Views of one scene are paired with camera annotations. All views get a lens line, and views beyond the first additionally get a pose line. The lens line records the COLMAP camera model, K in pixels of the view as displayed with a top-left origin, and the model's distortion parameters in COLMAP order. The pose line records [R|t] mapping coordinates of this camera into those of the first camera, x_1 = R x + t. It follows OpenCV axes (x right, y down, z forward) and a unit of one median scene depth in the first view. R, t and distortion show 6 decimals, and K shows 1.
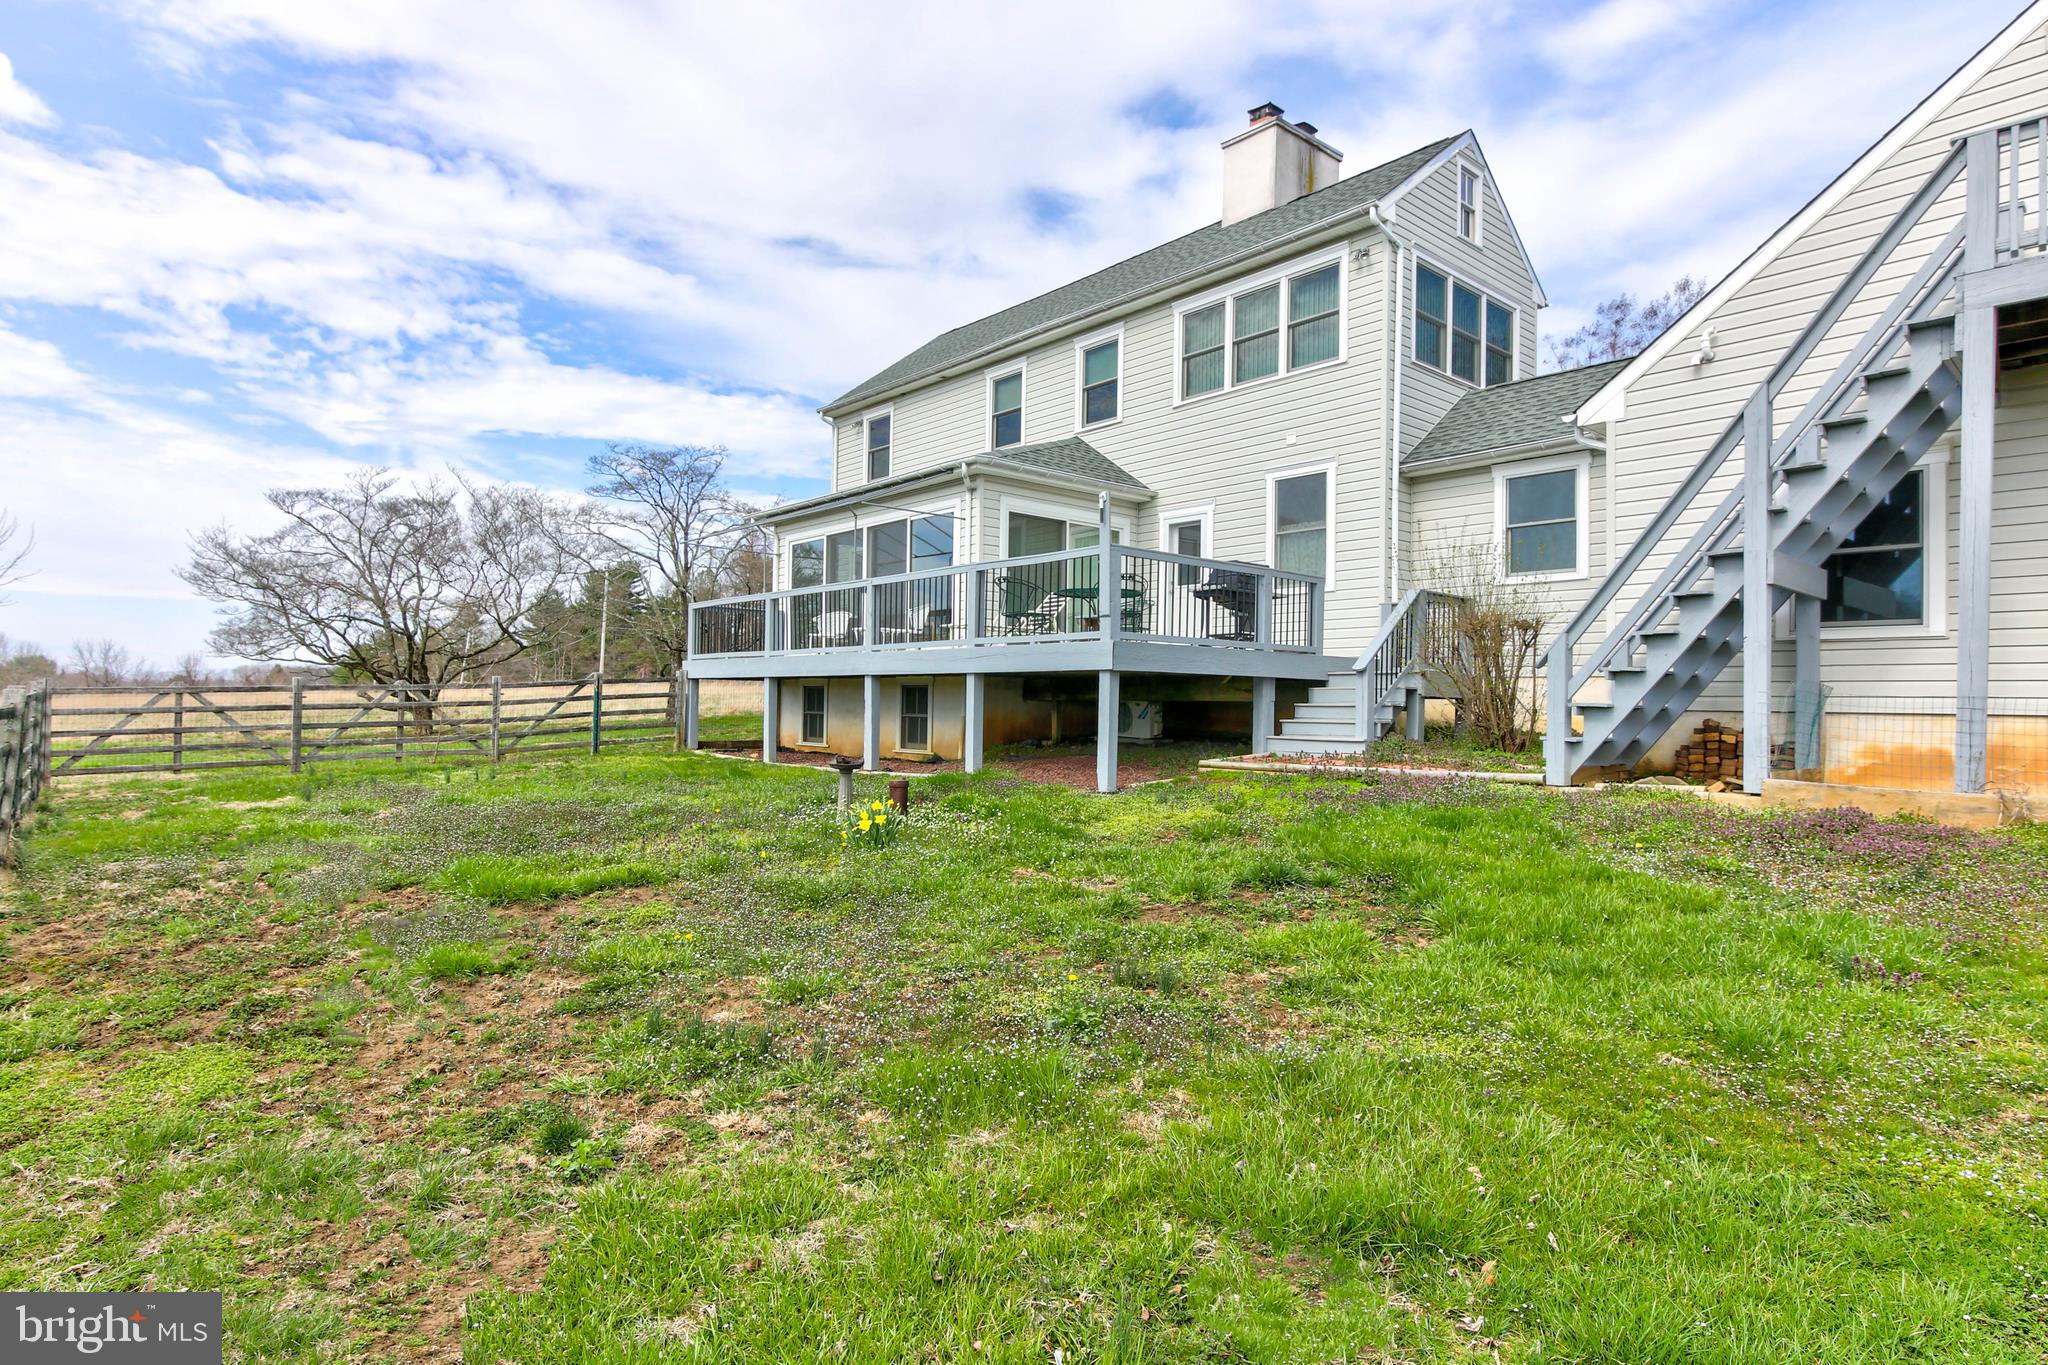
lens RADIAL K [[1095.8, 0, 1024.0], [0, 1095.8, 682.5], [0, 0, 1]] dist [0.000192, -0.000015]
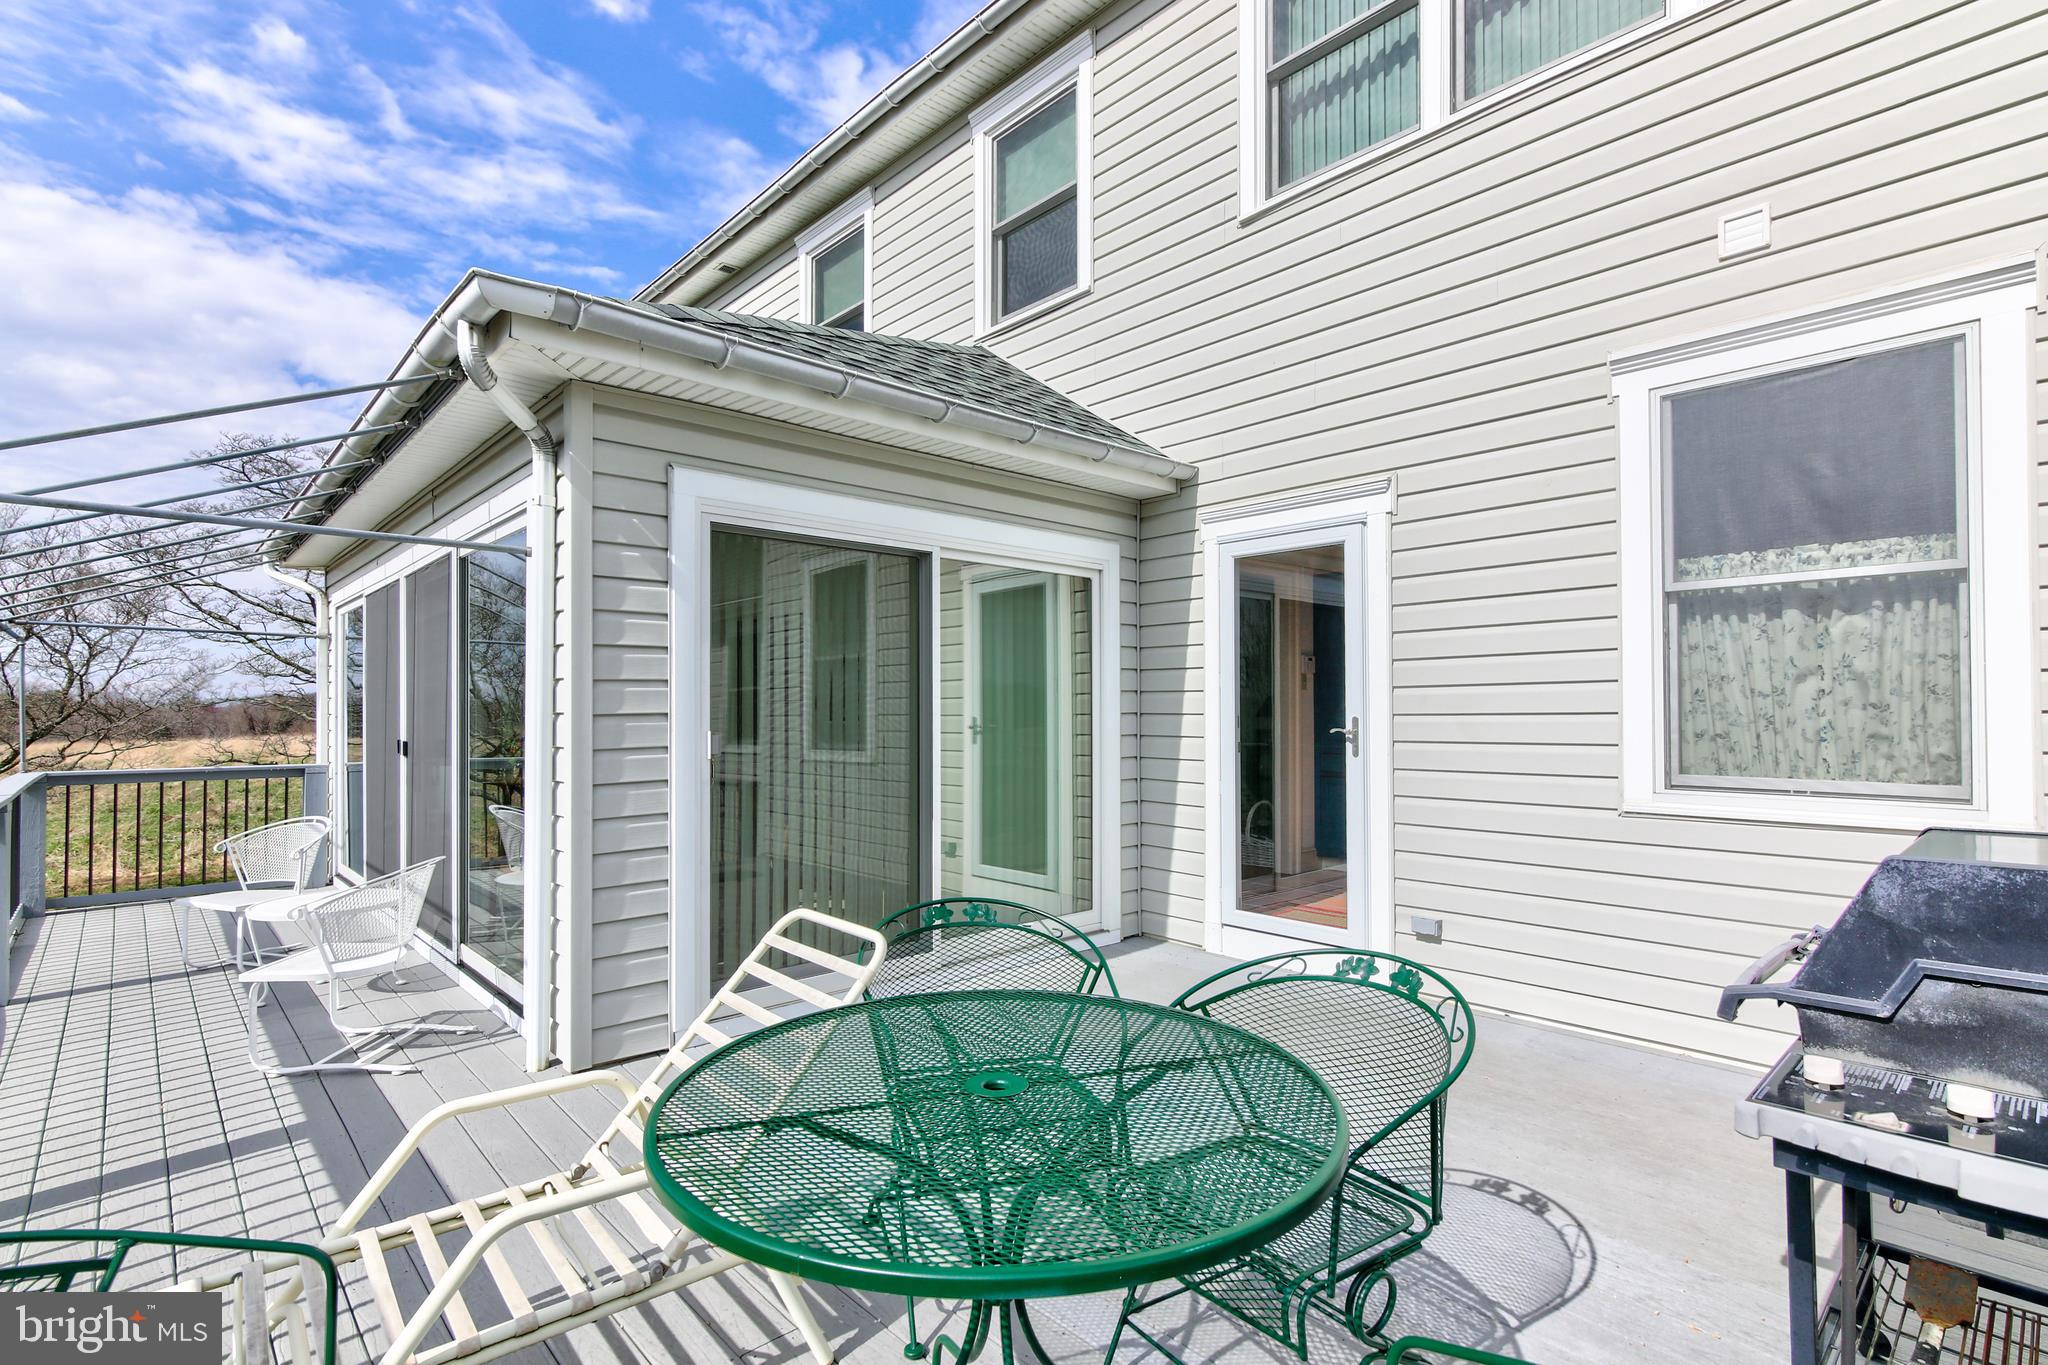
lens RADIAL K [[949.4, 0, 1014.7], [0, 949.4, 660.6], [0, 0, 1]] dist [-0.000704, -0.000145]
pose [[0.999469, -0.017610, 0.027423, 0.055032], [0.018337, 0.999481, -0.026480, -0.106870], [-0.026942, 0.026969, 0.999273, 0.715075]]
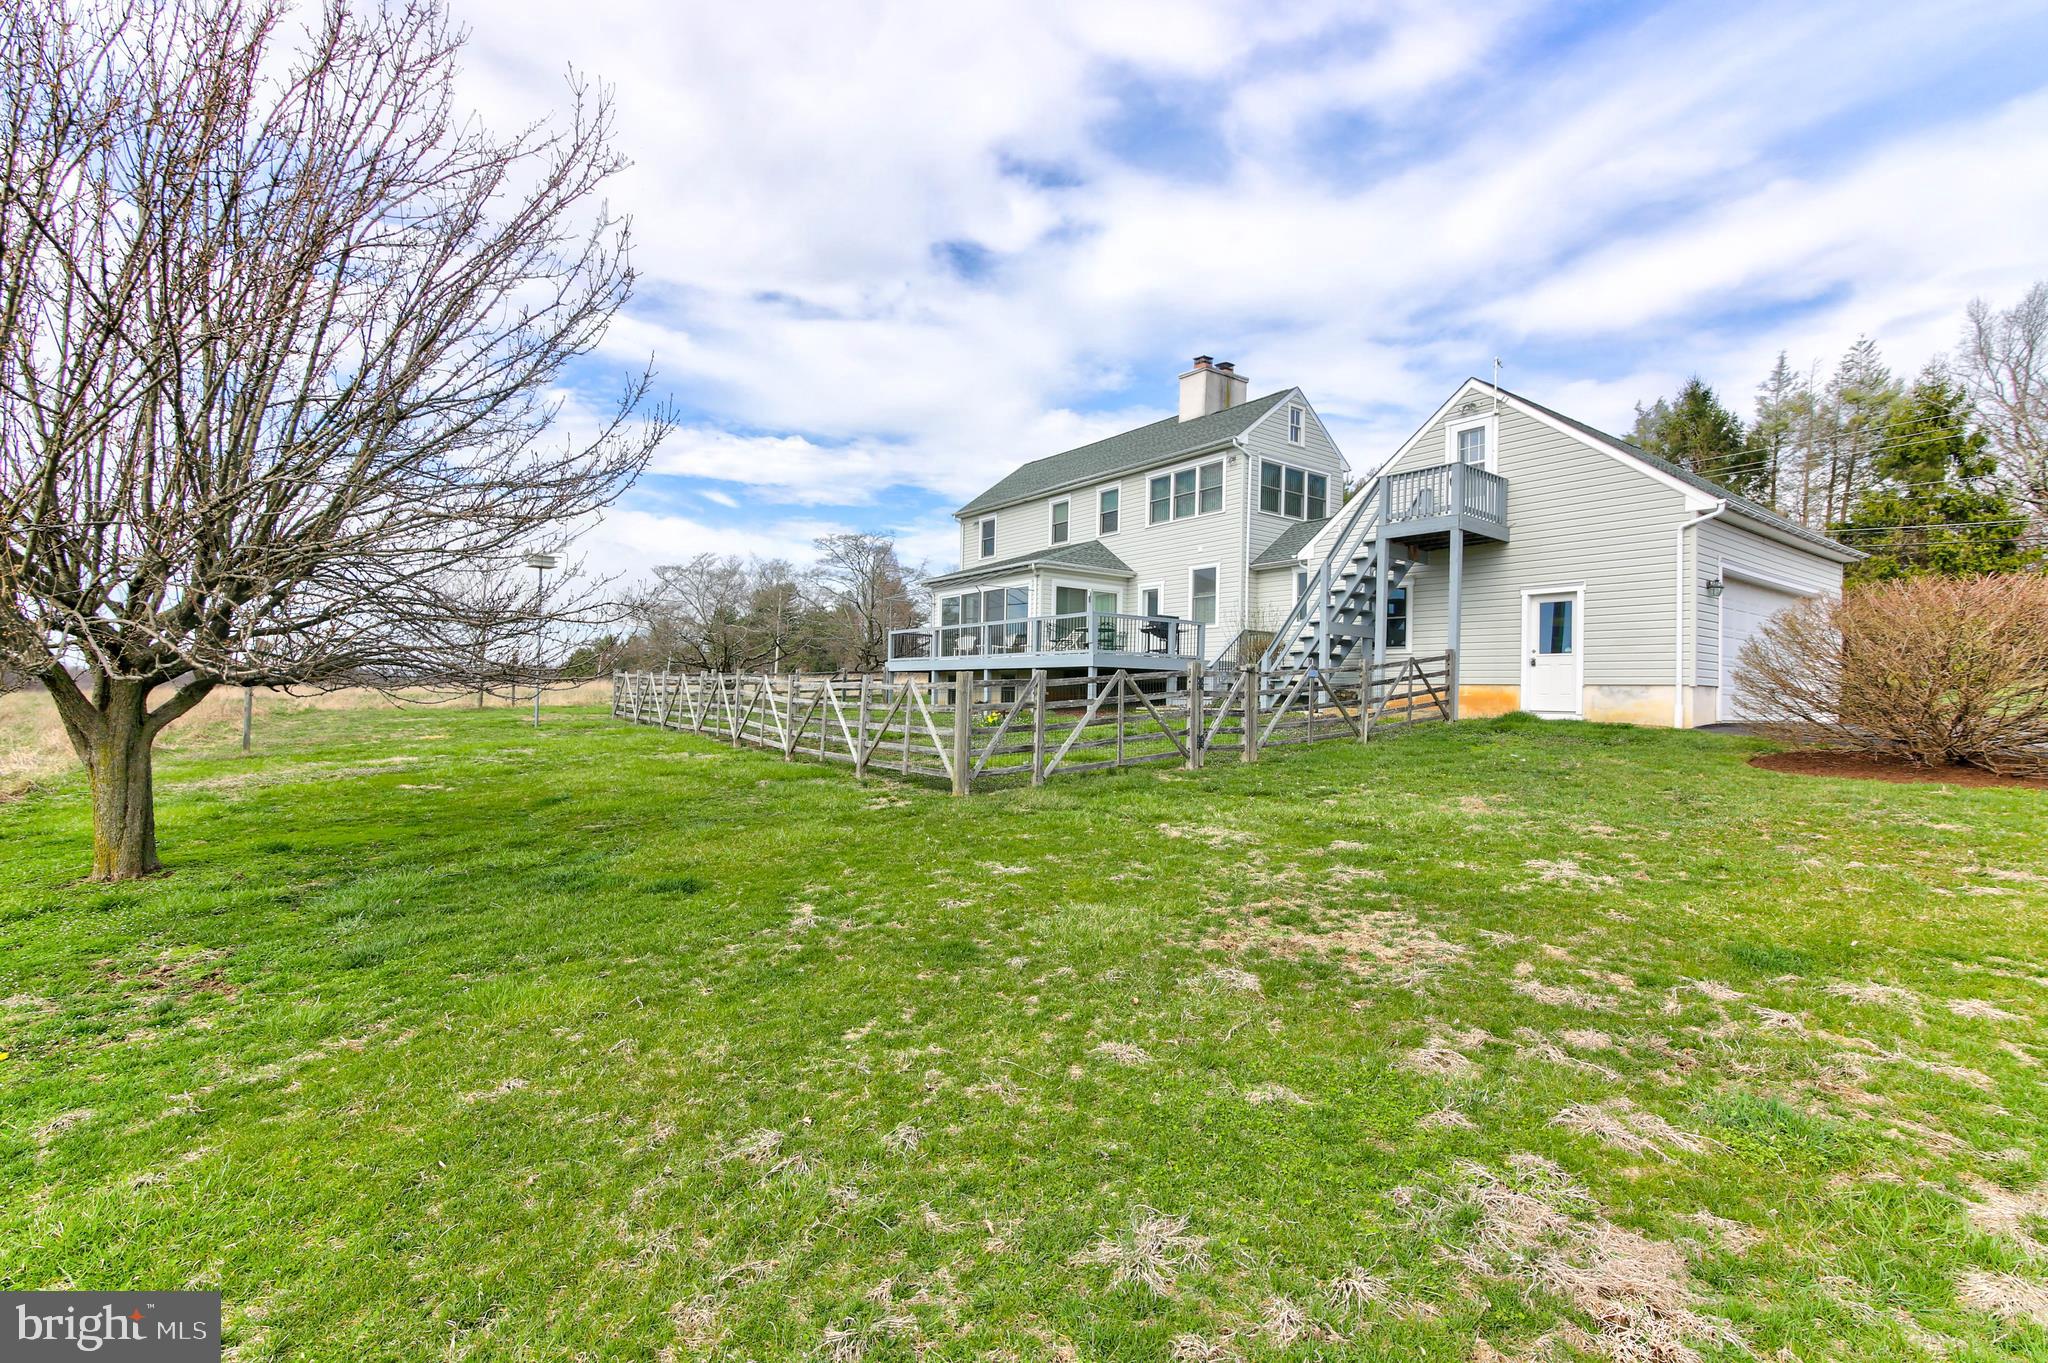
lens RADIAL K [[949.4, 0, 1014.7], [0, 949.4, 659.6], [0, 0, 1]] dist [-0.000704, -0.000145]
pose [[0.995657, 0.002256, -0.093066, 0.066400], [-0.004477, 0.999710, -0.023665, 0.014885], [0.092985, 0.023978, 0.995379, -0.655101]]
